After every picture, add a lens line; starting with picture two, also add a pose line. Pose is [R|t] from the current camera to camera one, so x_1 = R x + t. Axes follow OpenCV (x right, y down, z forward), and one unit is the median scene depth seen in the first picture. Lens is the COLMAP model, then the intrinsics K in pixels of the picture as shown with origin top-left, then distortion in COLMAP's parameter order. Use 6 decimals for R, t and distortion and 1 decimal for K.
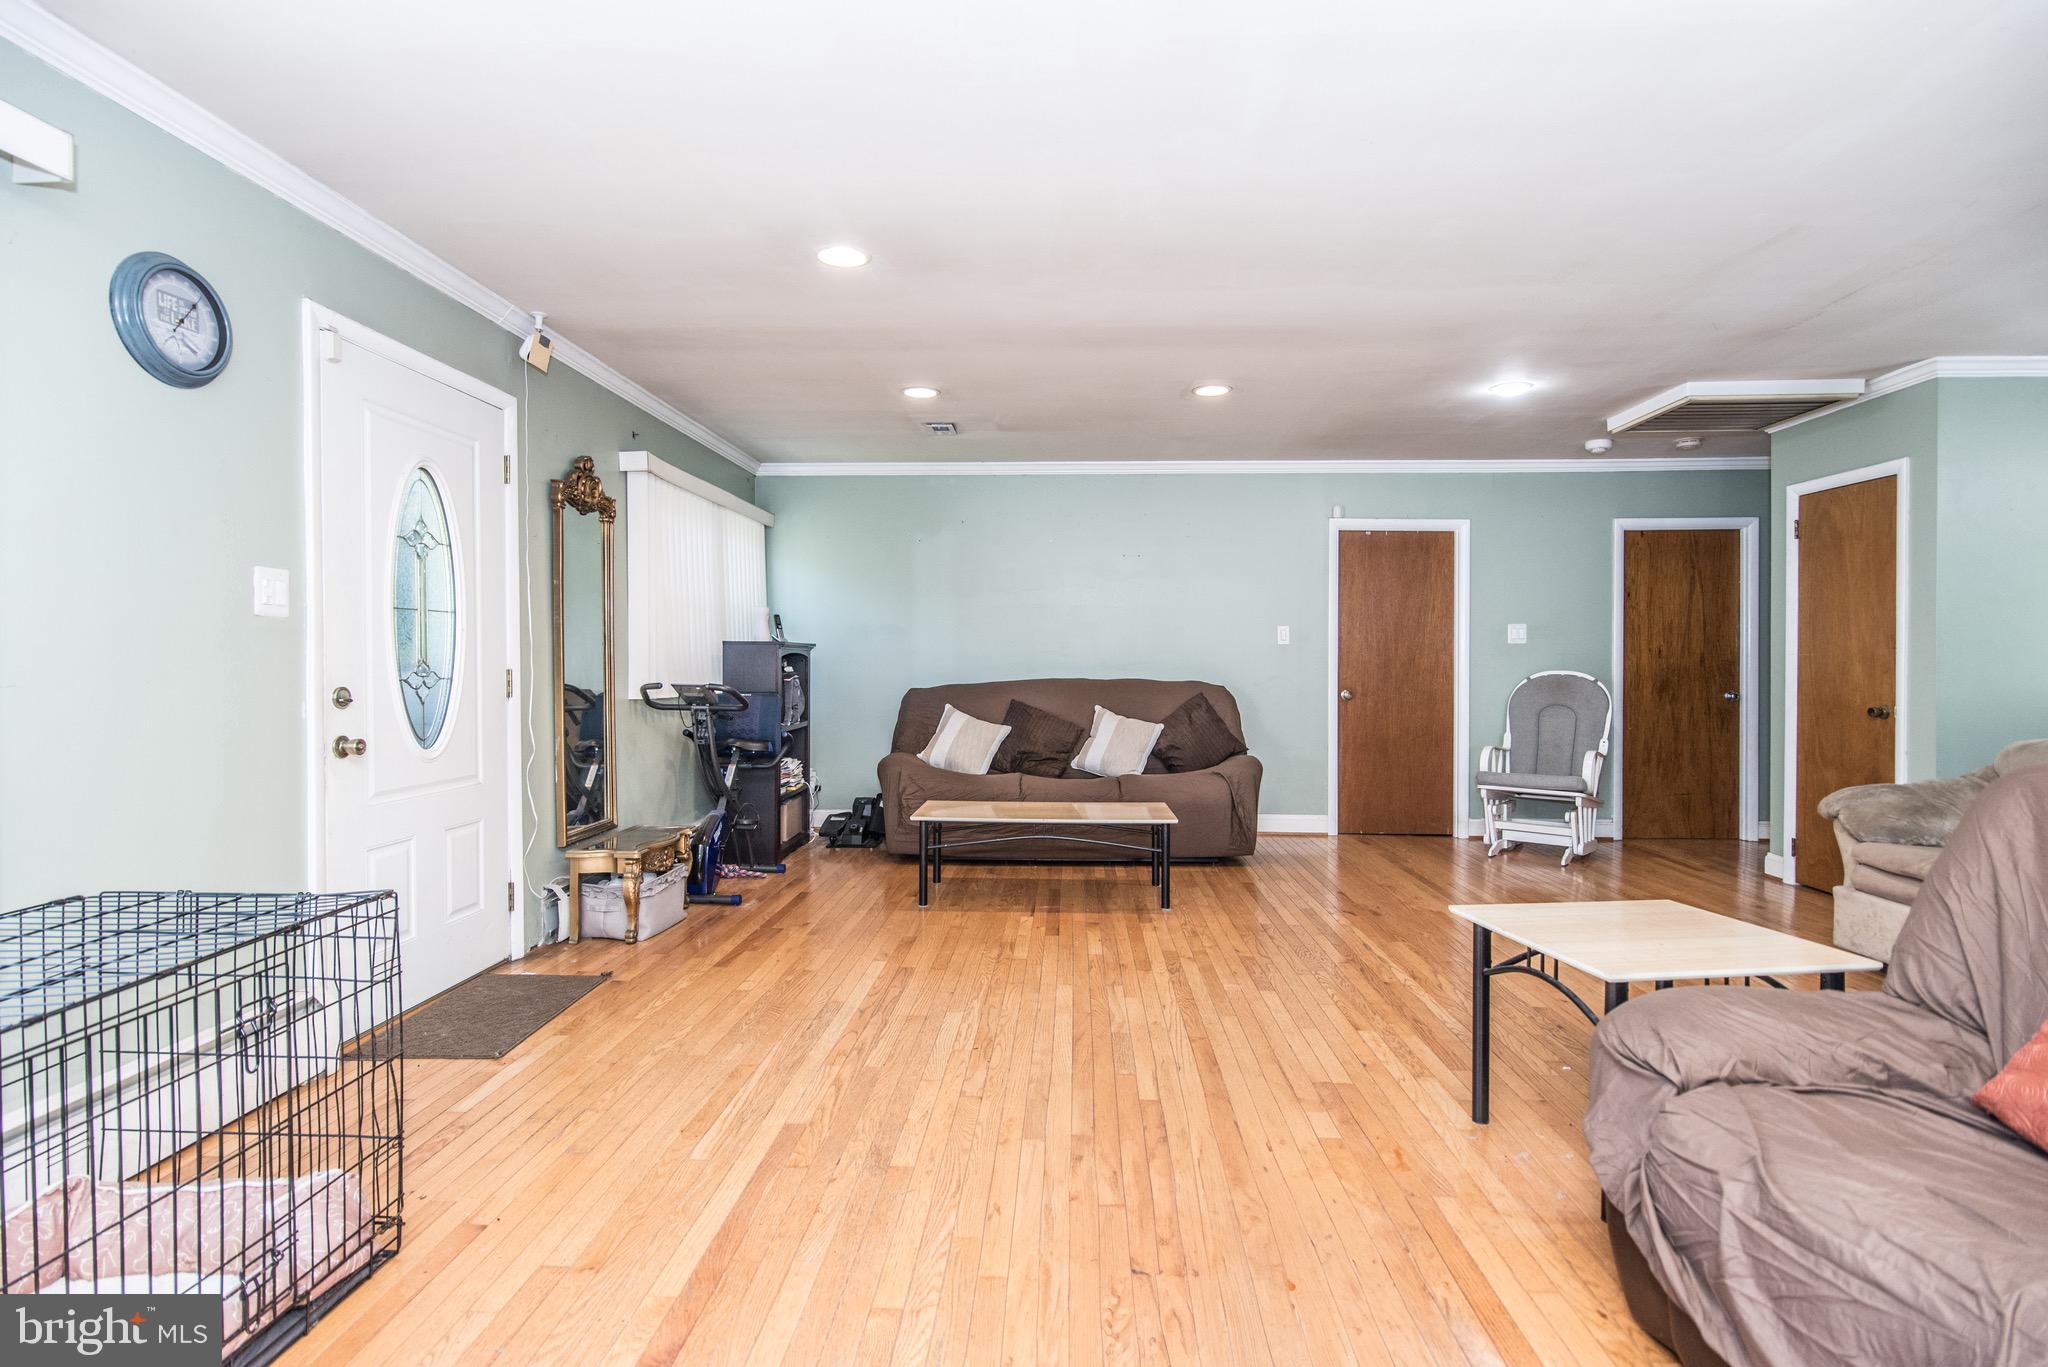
lens RADIAL K [[1018.3, 0, 1029.6], [0, 1018.3, 678.0], [0, 0, 1]] dist [0.002995, 0.001208]
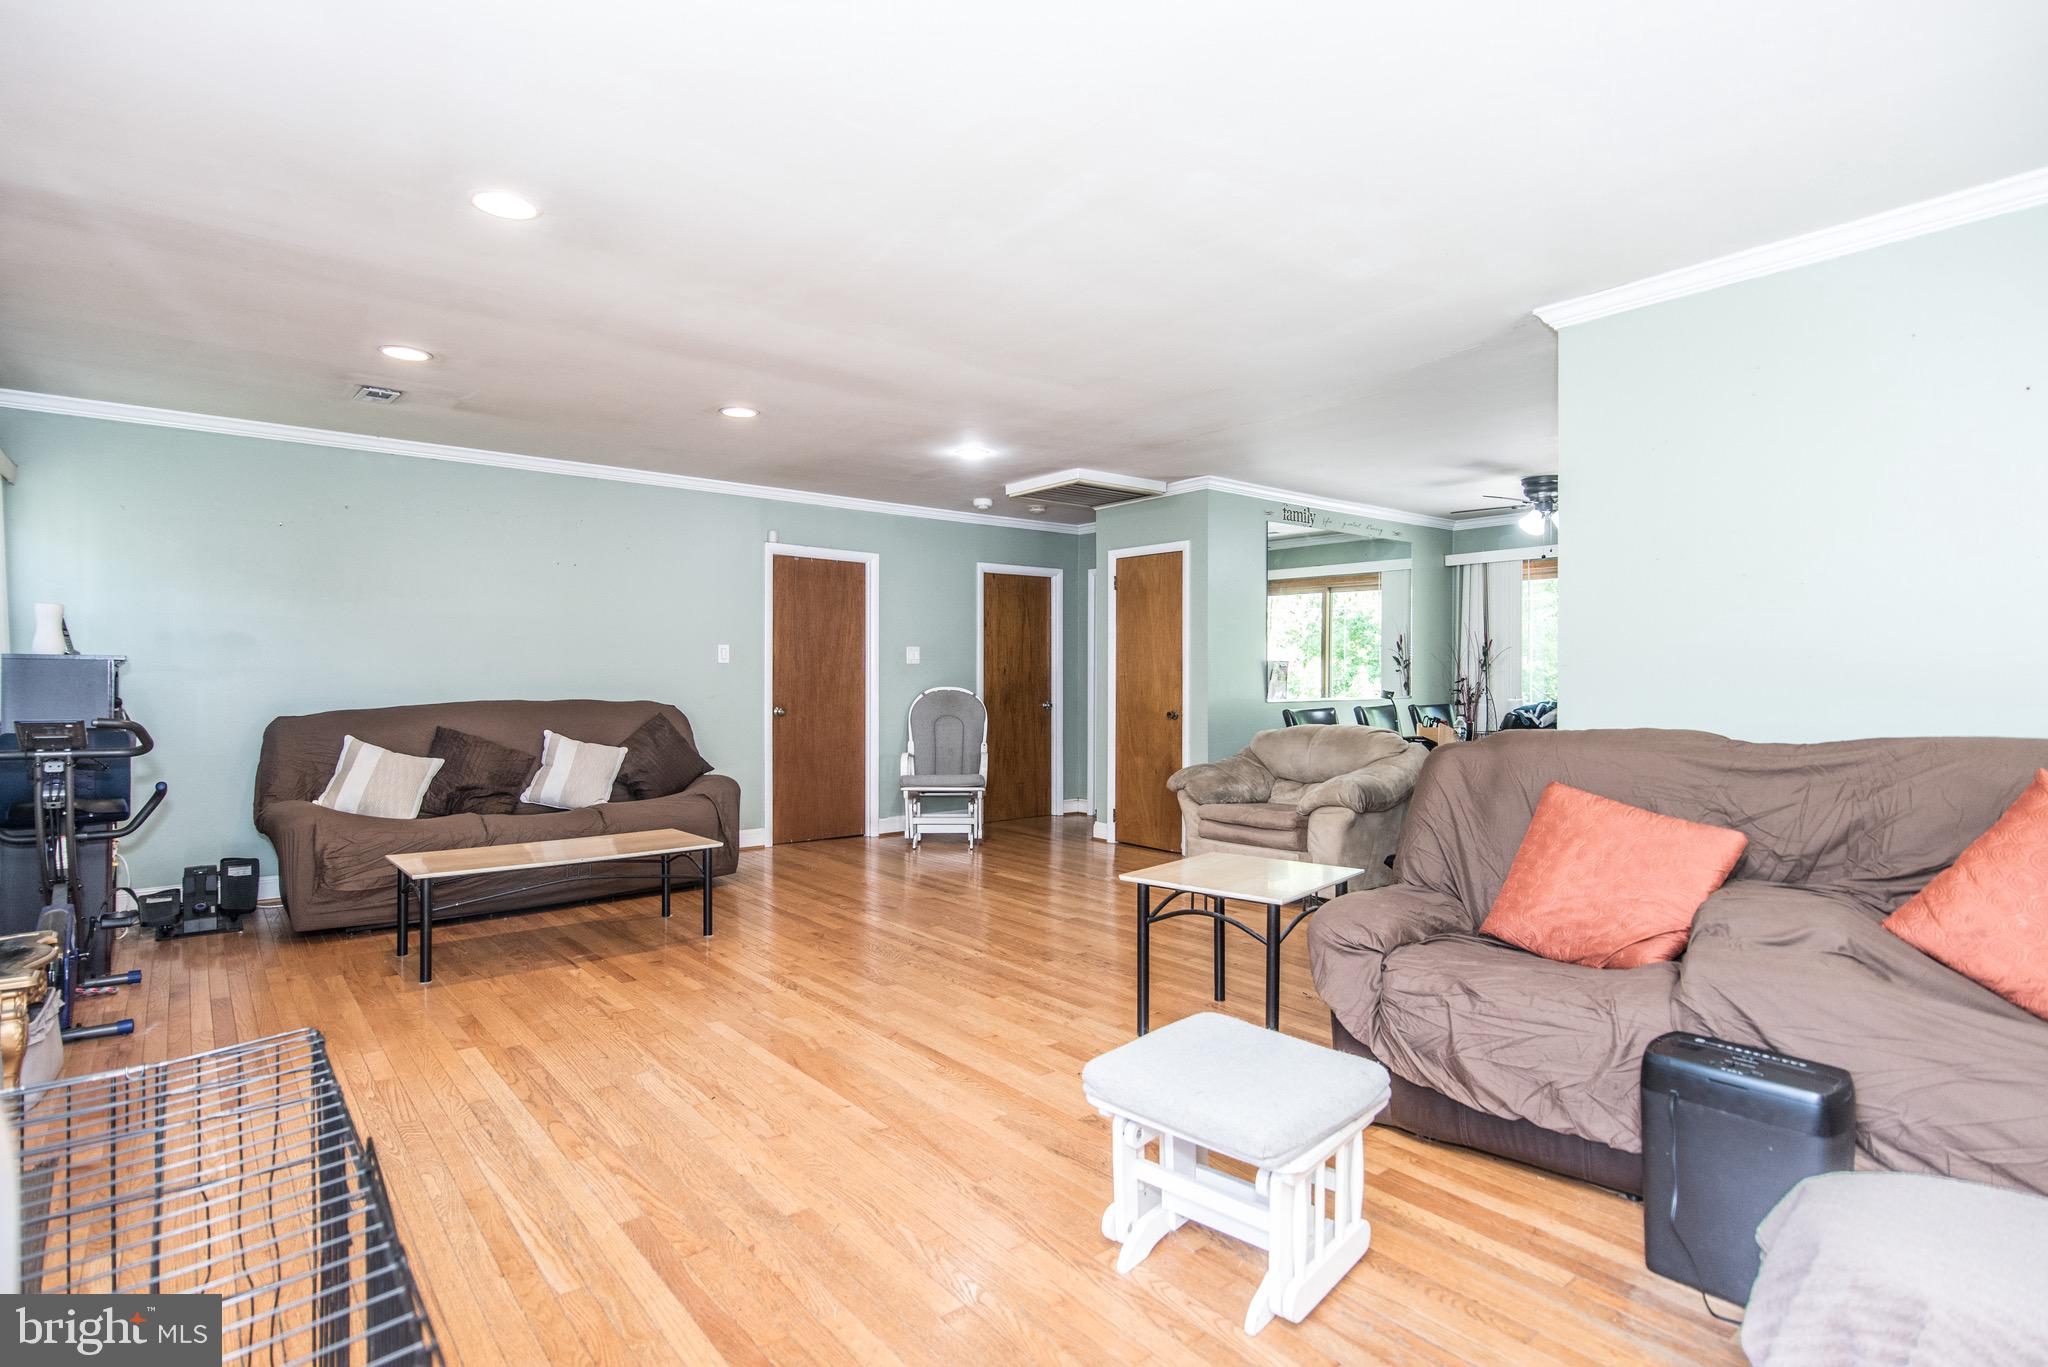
lens RADIAL K [[1029.4, 0, 1024.0], [0, 1029.4, 683.5], [0, 0, 1]] dist [0.002541, 0.000307]
pose [[0.745710, -0.005996, 0.666243, -0.244376], [0.011266, 0.999930, -0.003610, -0.006510], [-0.666175, 0.010198, 0.745726, 0.049182]]
